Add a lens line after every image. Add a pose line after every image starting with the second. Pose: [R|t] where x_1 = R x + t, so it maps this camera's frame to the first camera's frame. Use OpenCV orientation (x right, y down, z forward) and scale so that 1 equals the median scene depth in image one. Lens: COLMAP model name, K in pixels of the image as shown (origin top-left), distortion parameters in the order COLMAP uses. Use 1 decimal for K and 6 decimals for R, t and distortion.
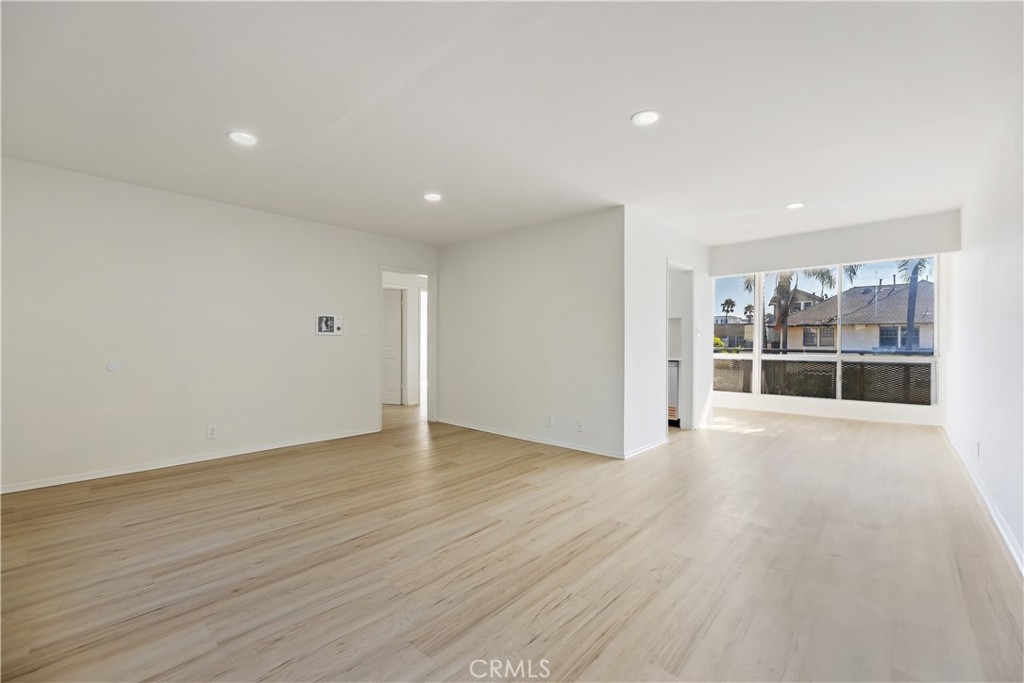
lens RADIAL K [[424.0, 0, 512.8], [0, 424.0, 342.3], [0, 0, 1]] dist [-0.000869, -0.000134]
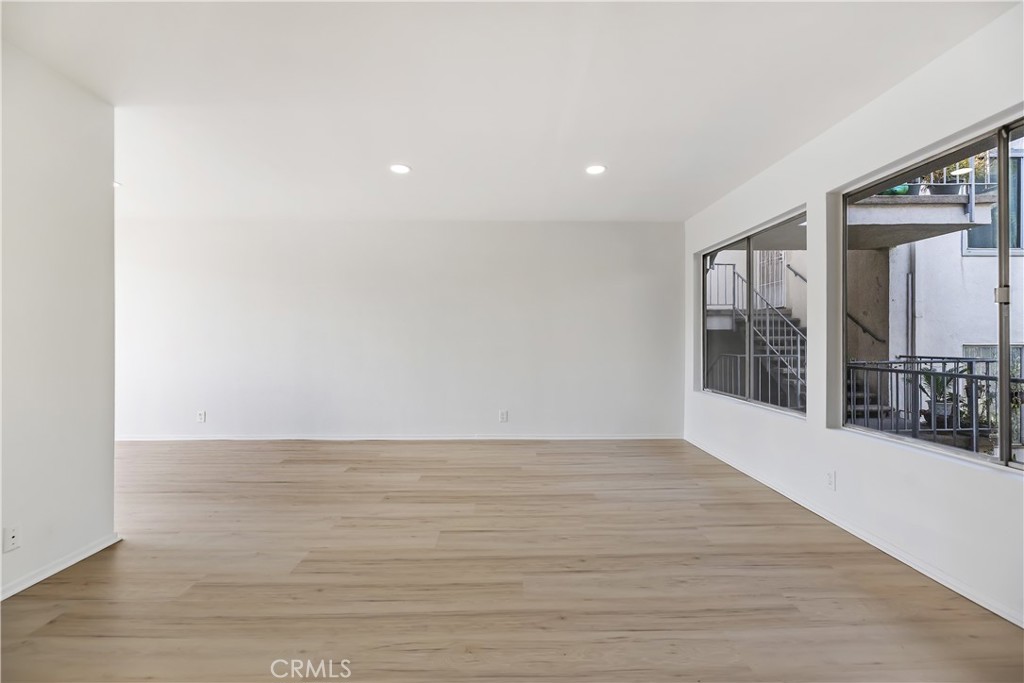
lens RADIAL K [[440.4, 0, 512.4], [0, 440.4, 335.9], [0, 0, 1]] dist [-0.000924, 0.000115]
pose [[-0.677114, 0.007679, 0.735838, -0.876901], [0.002483, 0.999964, -0.008151, -0.000393], [-0.735874, -0.003692, -0.677109, 1.593732]]
